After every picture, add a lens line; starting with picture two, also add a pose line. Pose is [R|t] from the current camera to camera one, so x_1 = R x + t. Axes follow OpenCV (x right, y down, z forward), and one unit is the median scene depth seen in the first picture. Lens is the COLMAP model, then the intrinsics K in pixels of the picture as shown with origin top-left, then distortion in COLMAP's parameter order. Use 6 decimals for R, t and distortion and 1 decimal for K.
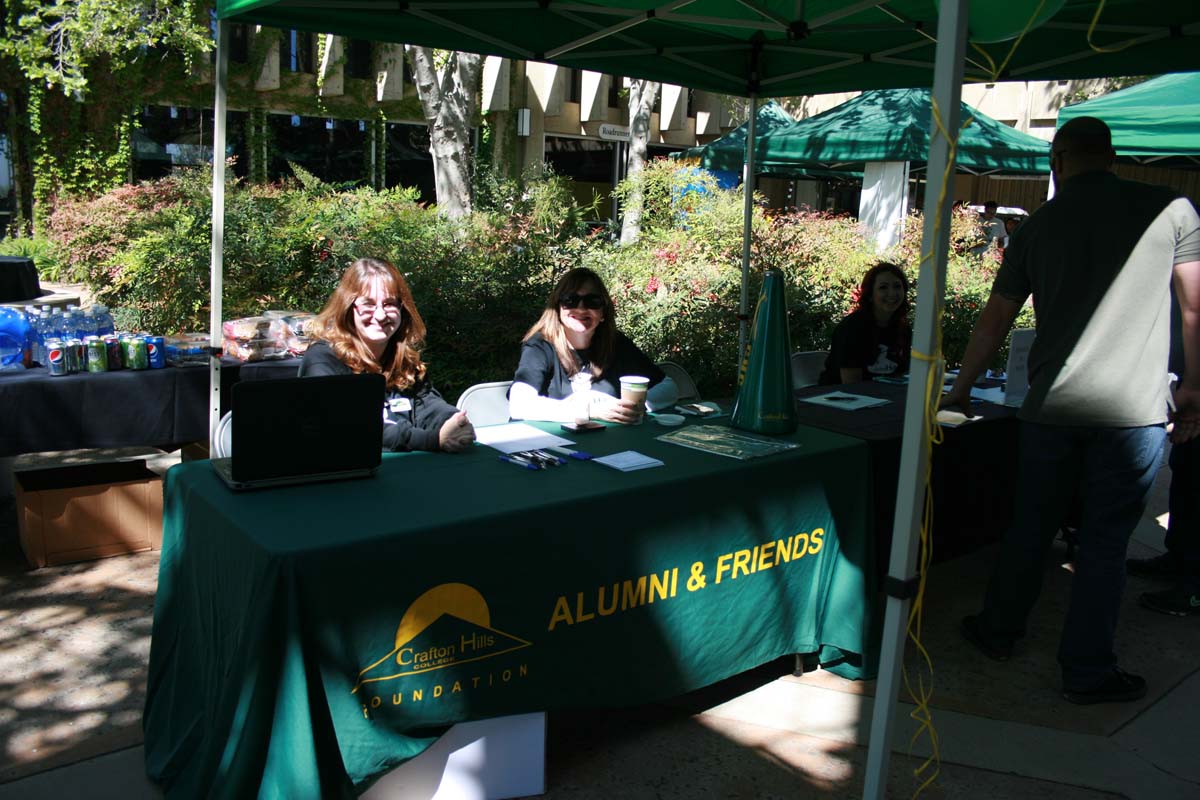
lens RADIAL K [[1005.3, 0, 605.3], [0, 1005.3, 405.4], [0, 0, 1]] dist [-0.150810, 0.134423]
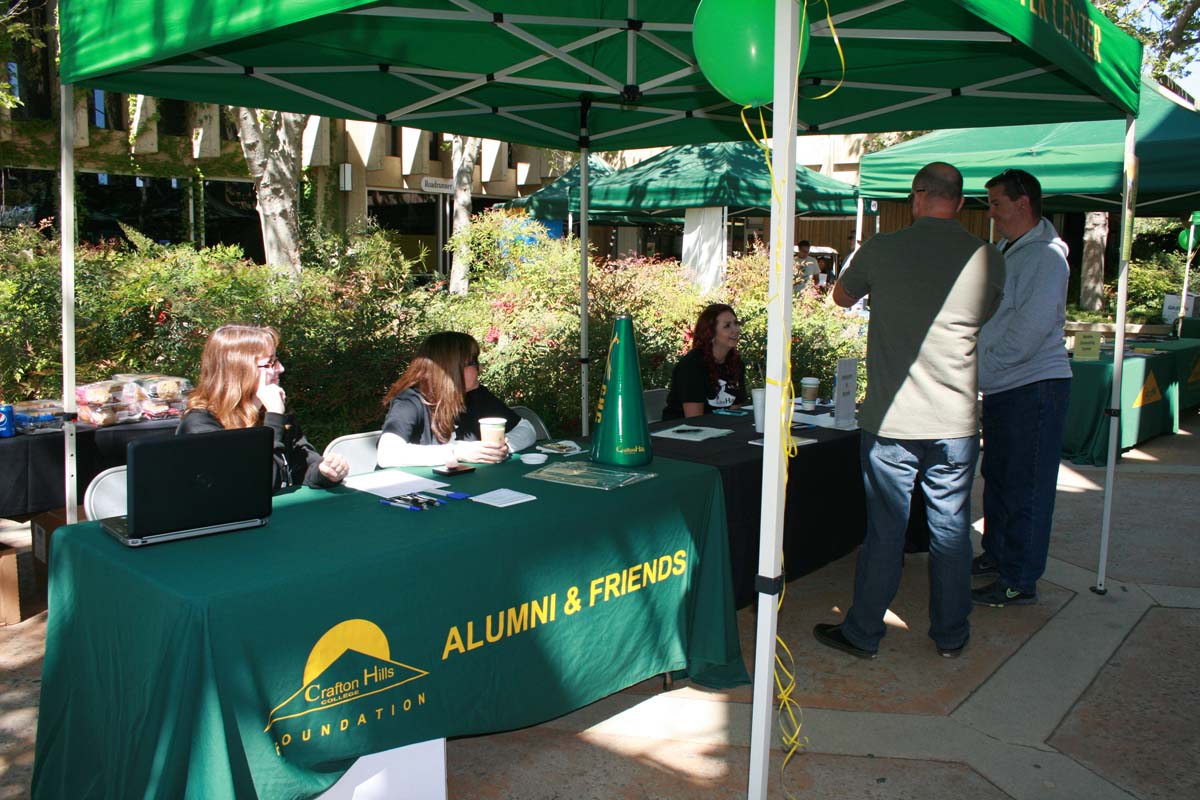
lens RADIAL K [[1005.3, 0, 601.9], [0, 1005.3, 404.8], [0, 0, 1]] dist [-0.150810, 0.134423]
pose [[0.984752, -0.050034, 0.166611, -0.018724], [0.058049, 0.997362, -0.043587, 0.003881], [-0.163991, 0.052594, 0.985059, -0.029399]]
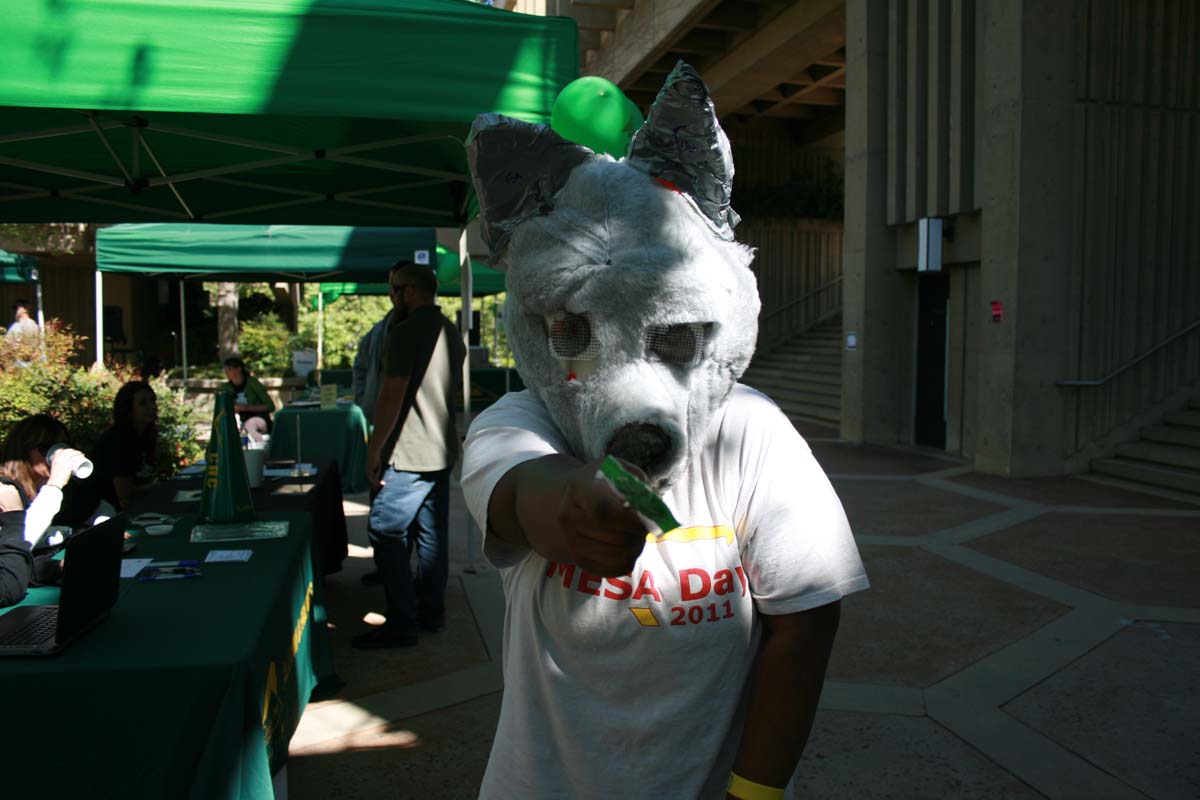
lens RADIAL K [[1005.3, 0, 608.0], [0, 1005.3, 407.7], [0, 0, 1]] dist [-0.150810, 0.134423]
pose [[0.455286, -0.110536, 0.883457, -0.324808], [0.193232, 0.980880, 0.023144, -0.024371], [-0.869124, 0.160175, 0.467940, 0.010402]]
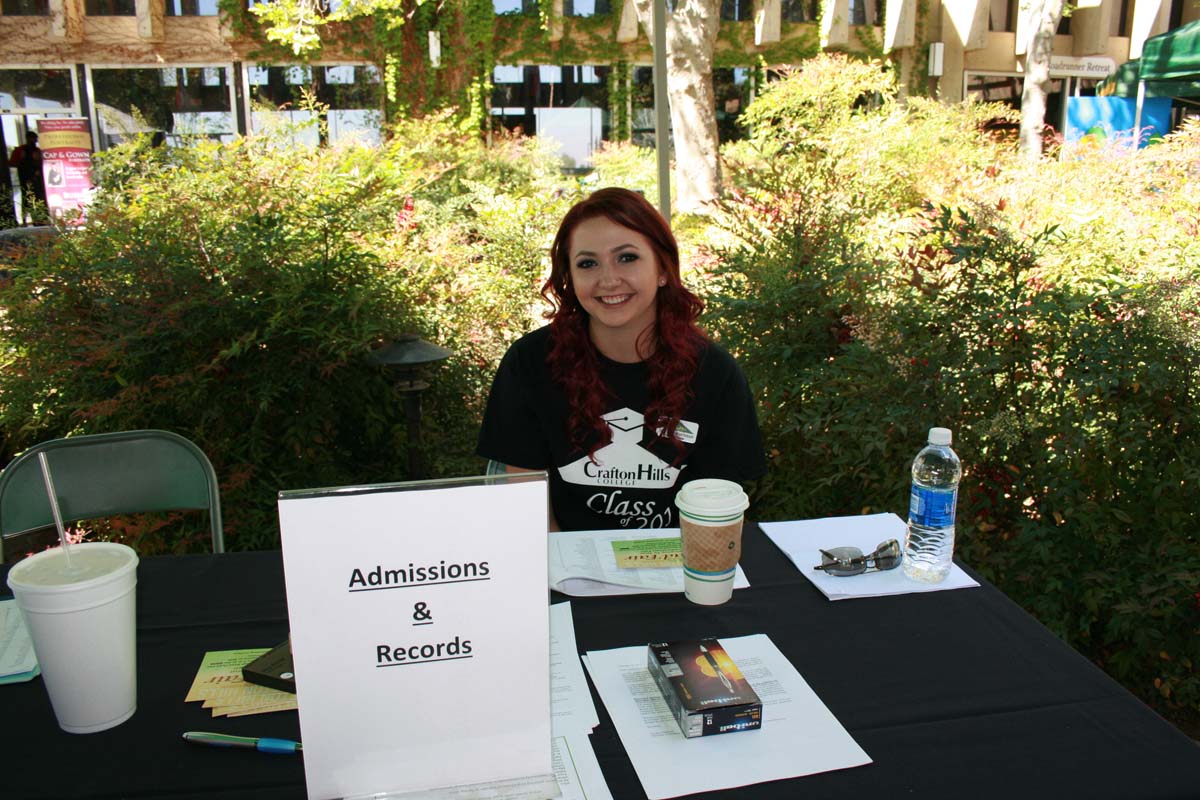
lens RADIAL K [[1005.3, 0, 602.8], [0, 1005.3, 409.2], [0, 0, 1]] dist [-0.150810, 0.134423]
pose [[0.870515, 0.075356, -0.486338, 0.332924], [-0.057095, 0.996999, 0.052286, -0.059039], [0.488819, -0.017748, 0.872205, 0.470062]]
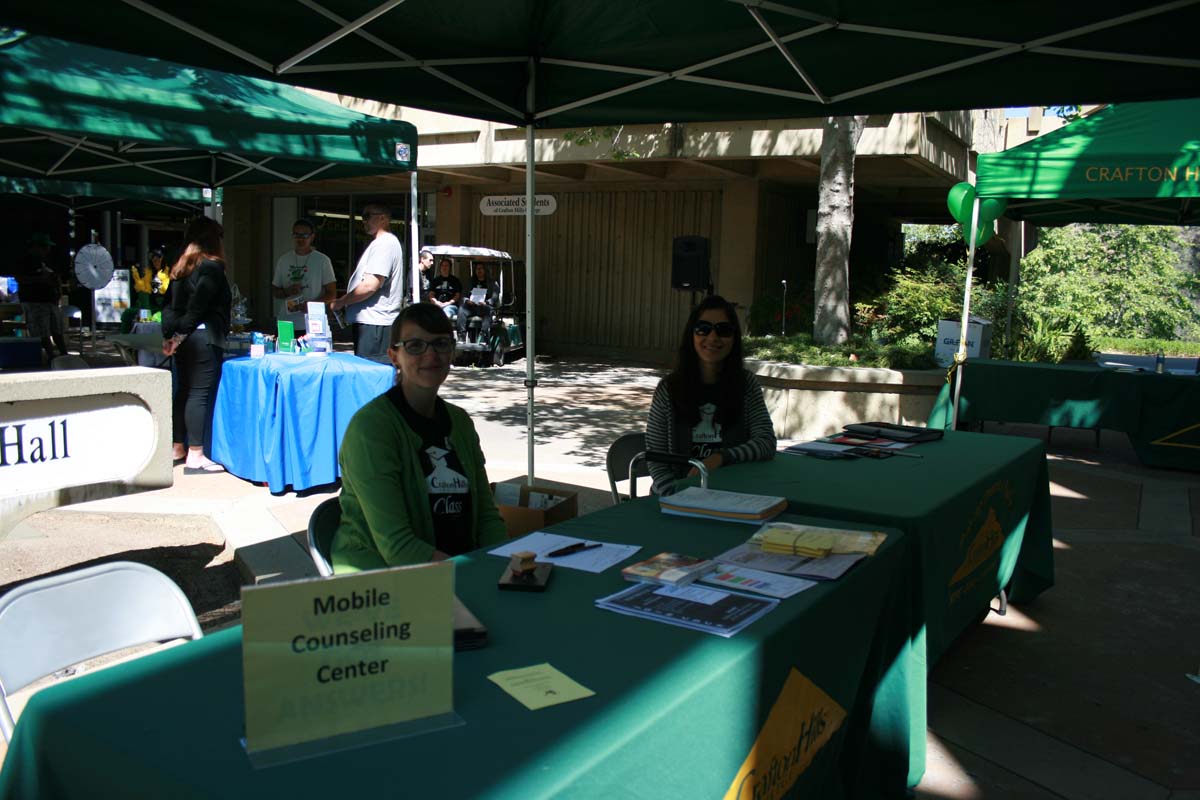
lens RADIAL K [[1005.3, 0, 605.0], [0, 1005.3, 400.6], [0, 0, 1]] dist [-0.150810, 0.134423]
pose [[0.939182, -0.050782, 0.339646, 0.727359], [0.073502, 0.995813, -0.054356, -0.117733], [-0.335463, 0.076015, 0.938982, 0.804313]]
